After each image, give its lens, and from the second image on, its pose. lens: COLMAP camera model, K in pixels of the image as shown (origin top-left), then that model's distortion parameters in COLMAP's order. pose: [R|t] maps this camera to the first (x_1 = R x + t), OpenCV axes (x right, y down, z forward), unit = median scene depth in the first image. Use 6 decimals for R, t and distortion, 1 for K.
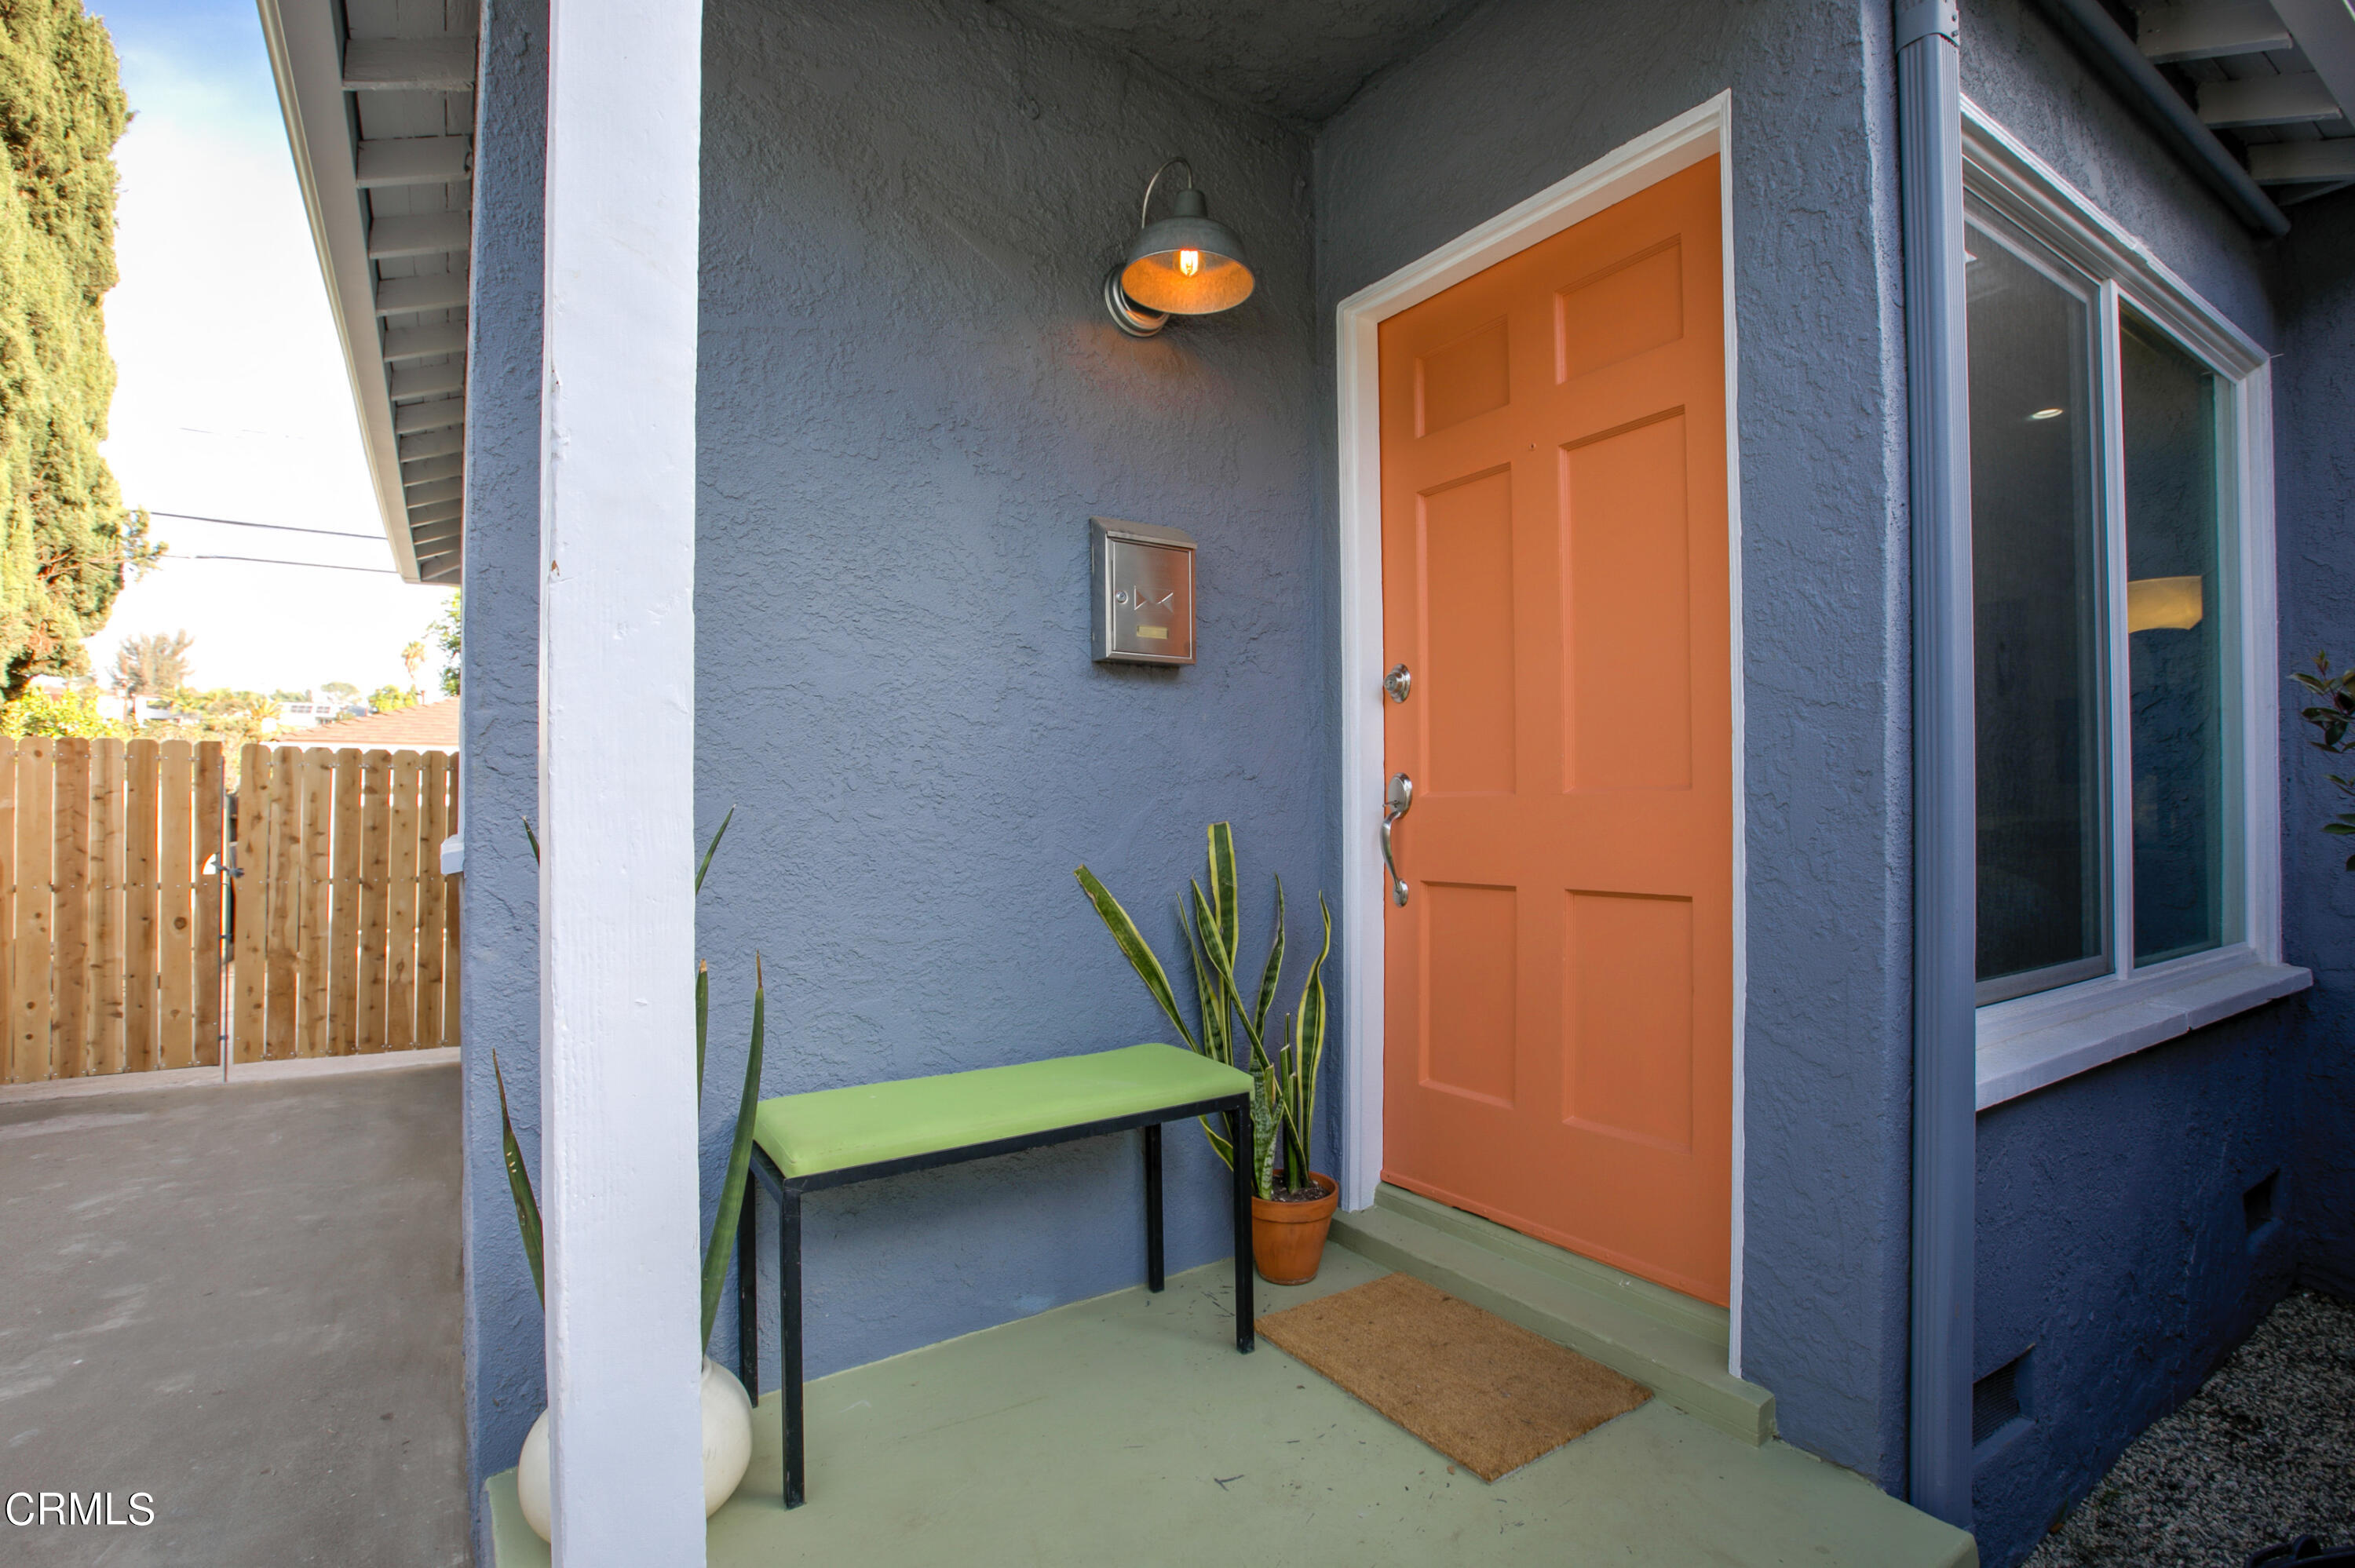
lens RADIAL K [[1122.0, 0, 1177.8], [0, 1122.0, 809.3], [0, 0, 1]] dist [-0.056471, 0.023254]
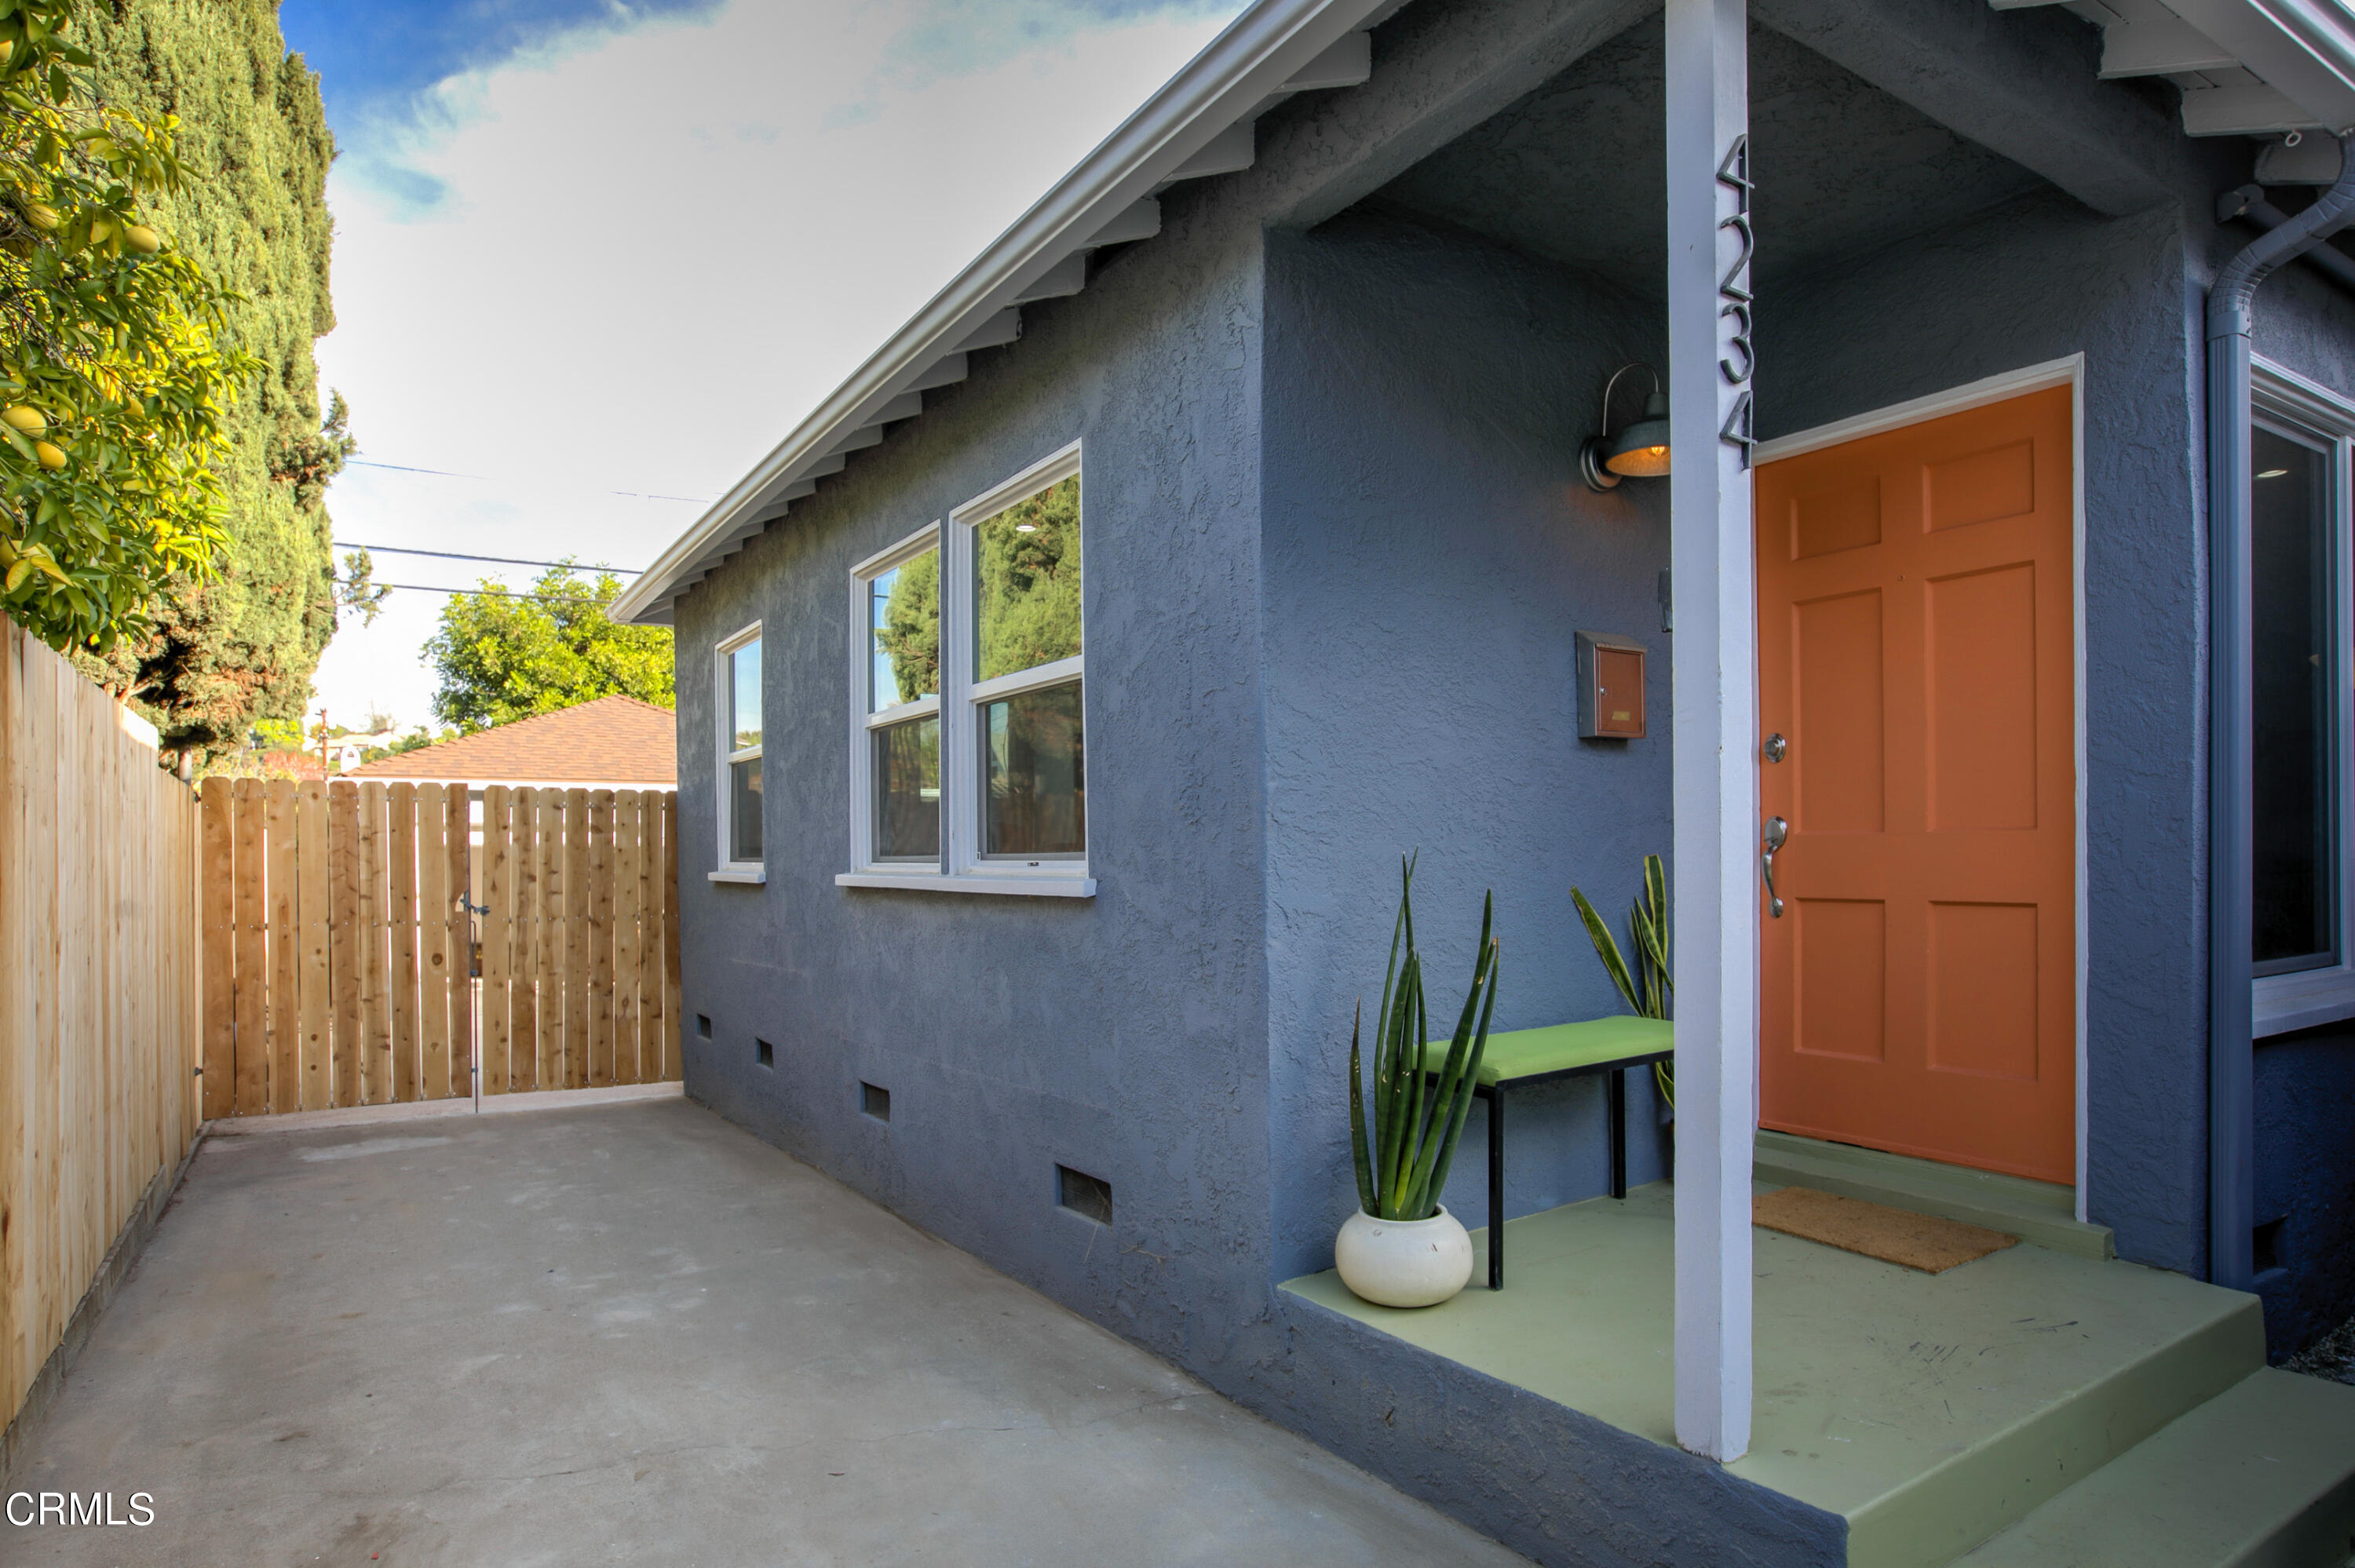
lens RADIAL K [[1309.6, 0, 1173.3], [0, 1309.6, 862.5], [0, 0, 1]] dist [-0.034721, 0.026014]
pose [[0.999918, -0.005047, -0.011796, -0.495137], [0.005224, 0.999873, 0.015076, -0.004867], [0.011718, -0.015137, 0.999817, -0.540968]]
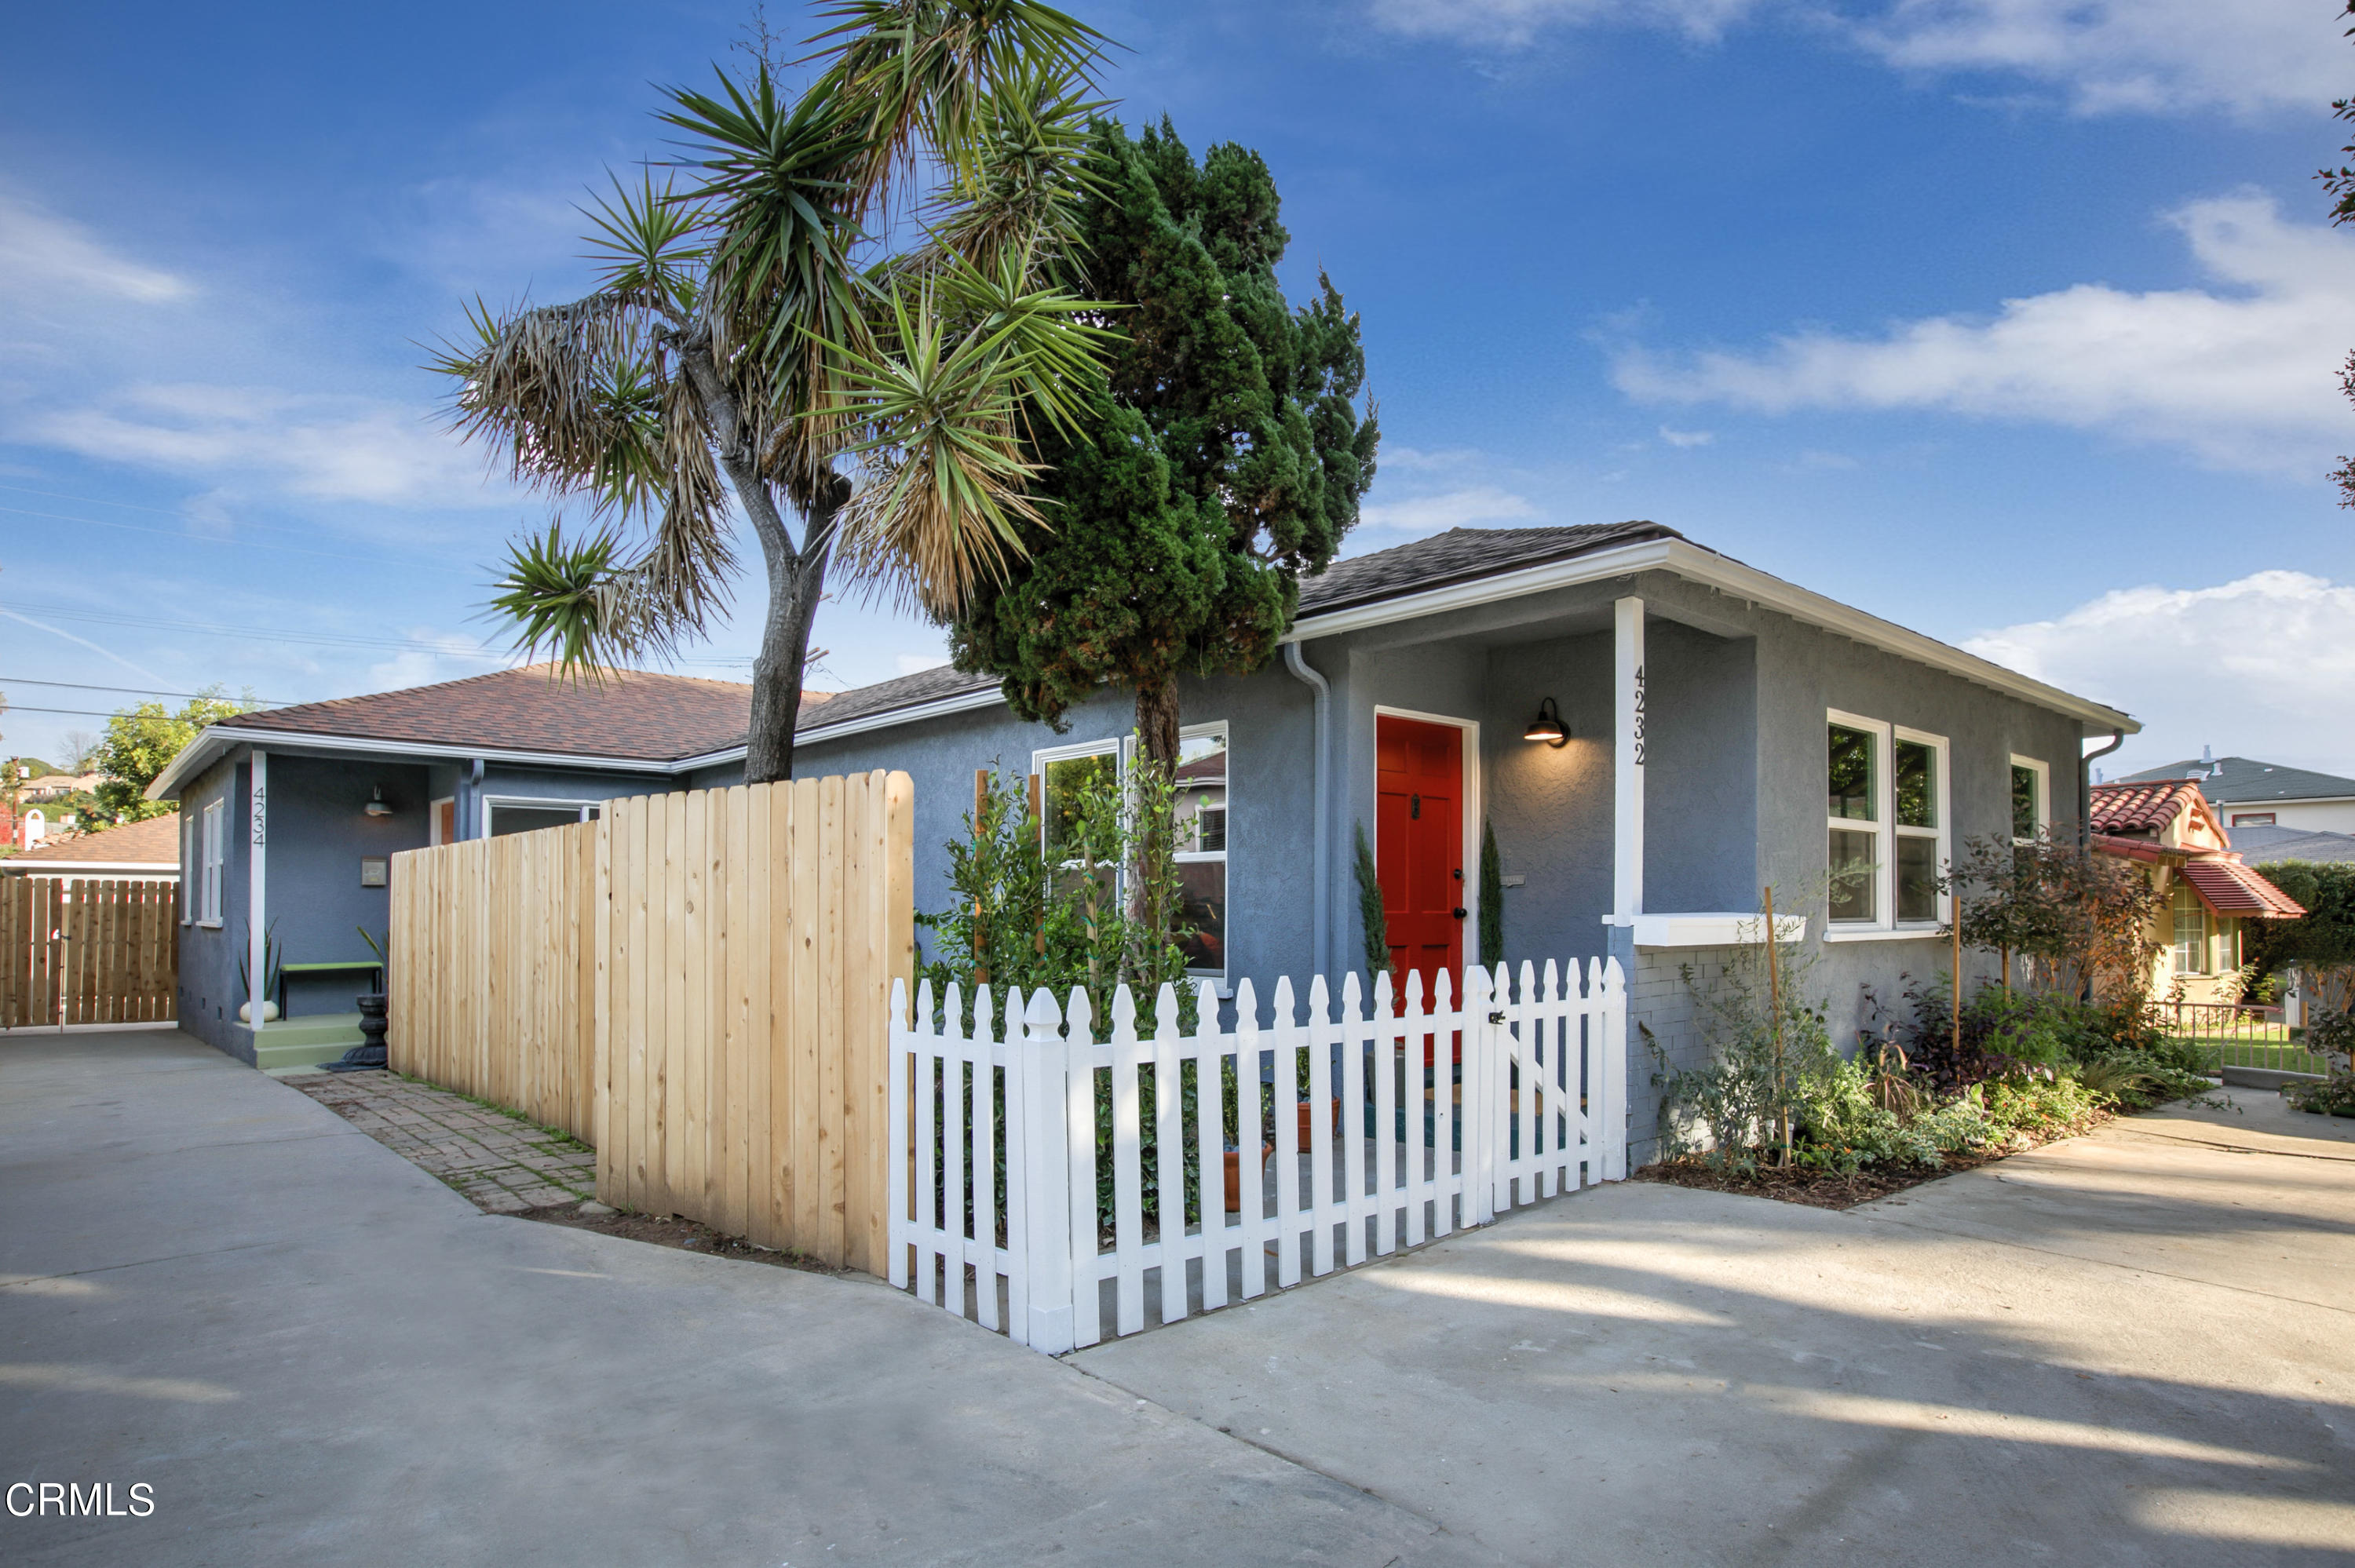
lens RADIAL K [[1309.6, 0, 1173.3], [0, 1309.6, 862.5], [0, 0, 1]] dist [-0.034721, 0.026014]
pose [[0.990356, 0.008207, 0.138303, 2.439515], [-0.004496, 0.999622, -0.027119, -0.081766], [-0.138473, 0.026236, 0.990019, -4.722643]]
